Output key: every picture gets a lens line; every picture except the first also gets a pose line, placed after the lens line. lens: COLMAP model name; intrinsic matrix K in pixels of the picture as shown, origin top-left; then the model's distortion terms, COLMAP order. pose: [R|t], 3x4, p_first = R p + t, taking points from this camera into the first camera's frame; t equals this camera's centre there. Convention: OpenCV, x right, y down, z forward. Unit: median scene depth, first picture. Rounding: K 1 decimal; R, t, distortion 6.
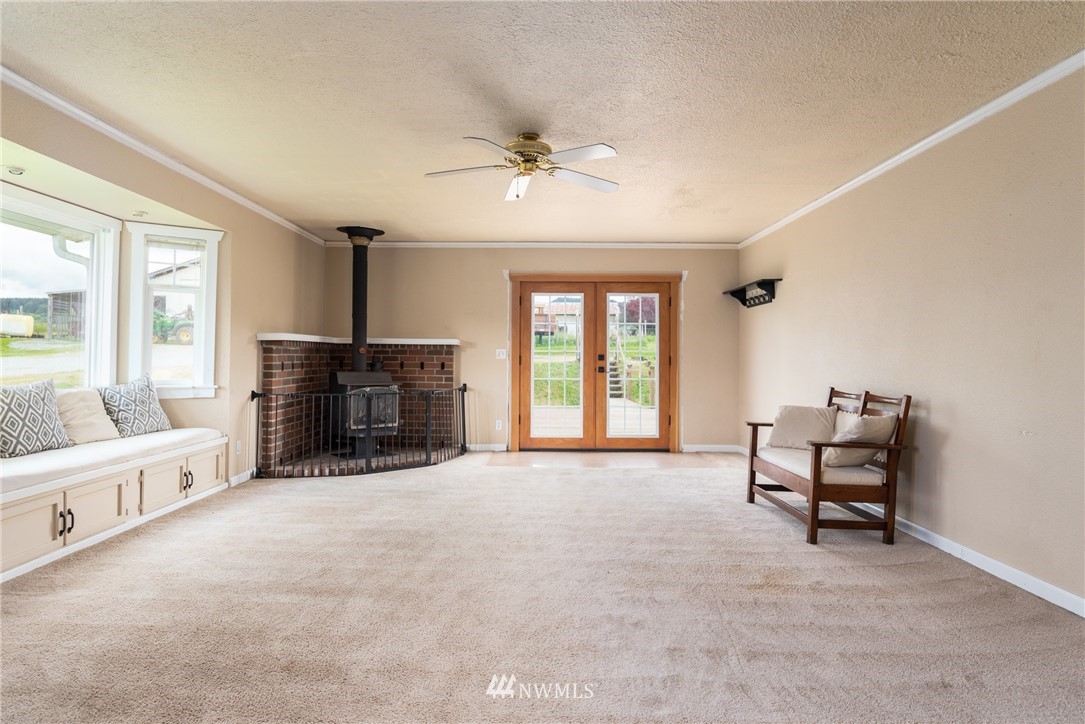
lens RADIAL K [[564.2, 0, 547.7], [0, 564.2, 361.9], [0, 0, 1]] dist [-0.058110, -0.002162]
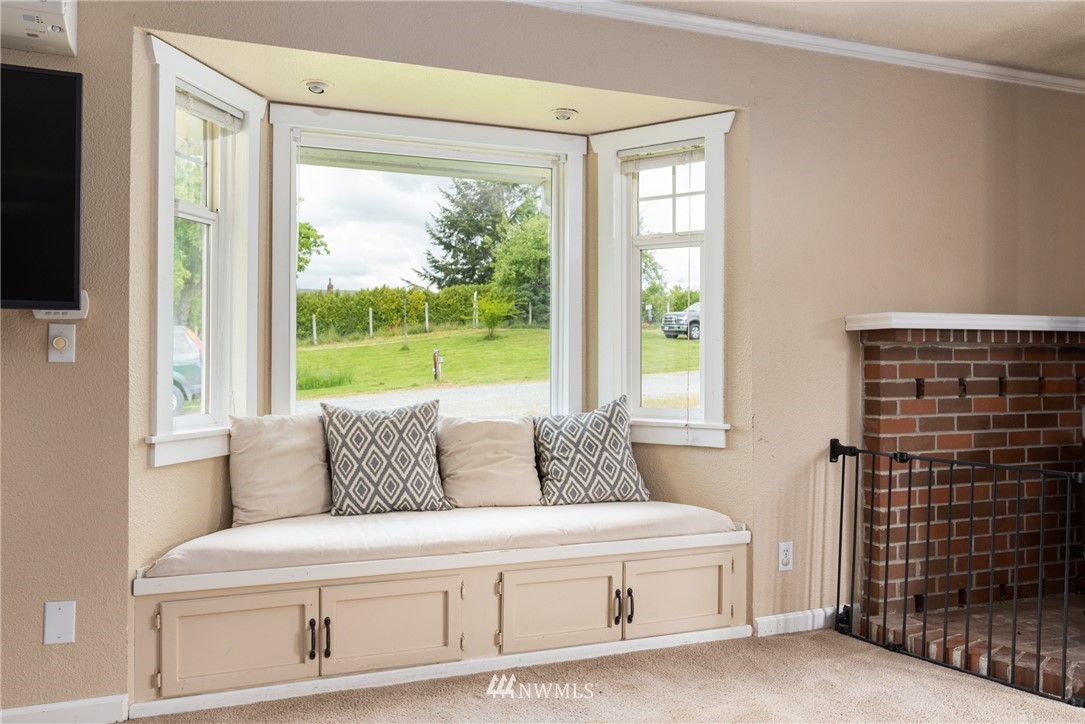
lens RADIAL K [[797.9, 0, 543.5], [0, 797.9, 365.7], [0, 0, 1]] dist [-0.027581, -0.007549]
pose [[0.321447, 0.010066, -0.946874, 0.021532], [-0.009171, 0.999930, 0.007517, -0.012529], [0.946883, 0.006268, 0.321516, 0.538641]]
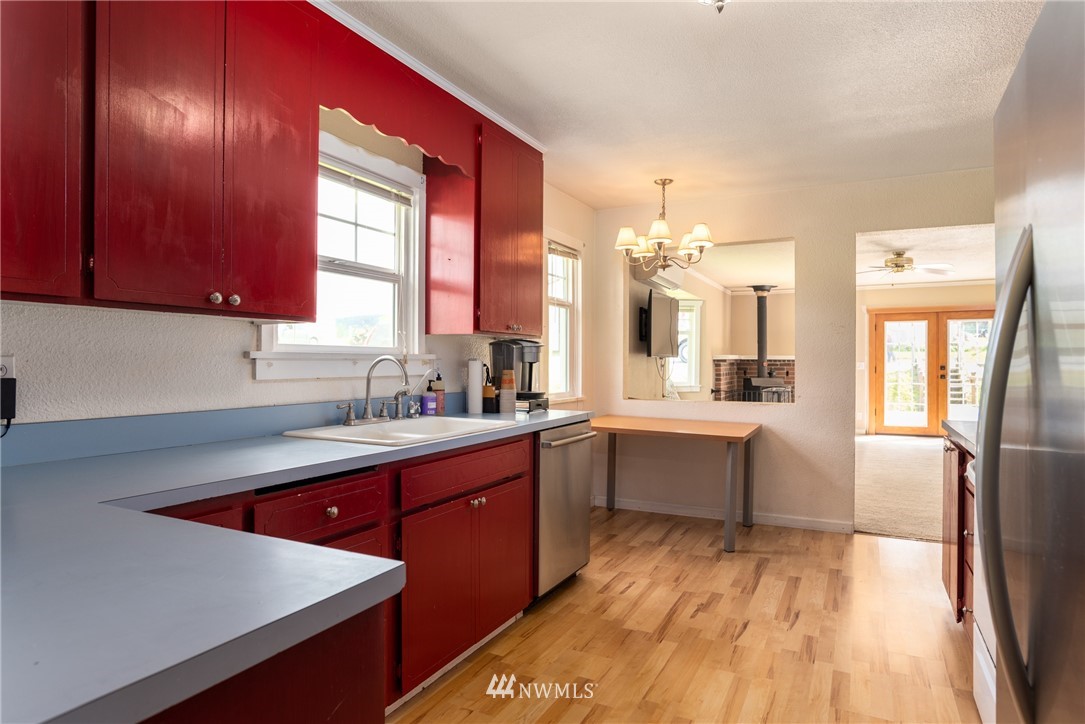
lens RADIAL K [[645.3, 0, 550.2], [0, 645.3, 363.8], [0, 0, 1]] dist [-0.009680, -0.000619]
pose [[0.900612, -0.005752, -0.434586, -0.104974], [0.003741, 0.999978, -0.005482, -0.016140], [0.434608, 0.003311, 0.900614, -1.014834]]
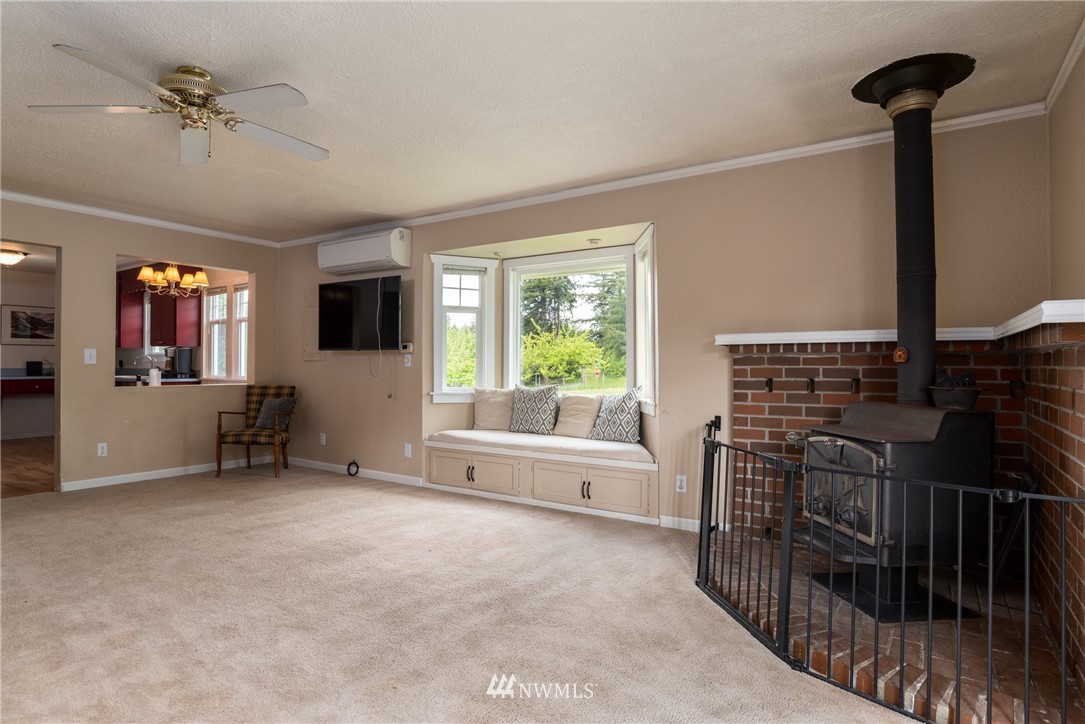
lens RADIAL K [[564.2, 0, 539.0], [0, 564.2, 364.2], [0, 0, 1]] dist [-0.058110, -0.002162]
pose [[-0.557543, -0.001274, -0.830147, 0.207805], [-0.005227, 0.999984, 0.001976, -0.016526], [0.830132, 0.005441, -0.557541, 1.183185]]
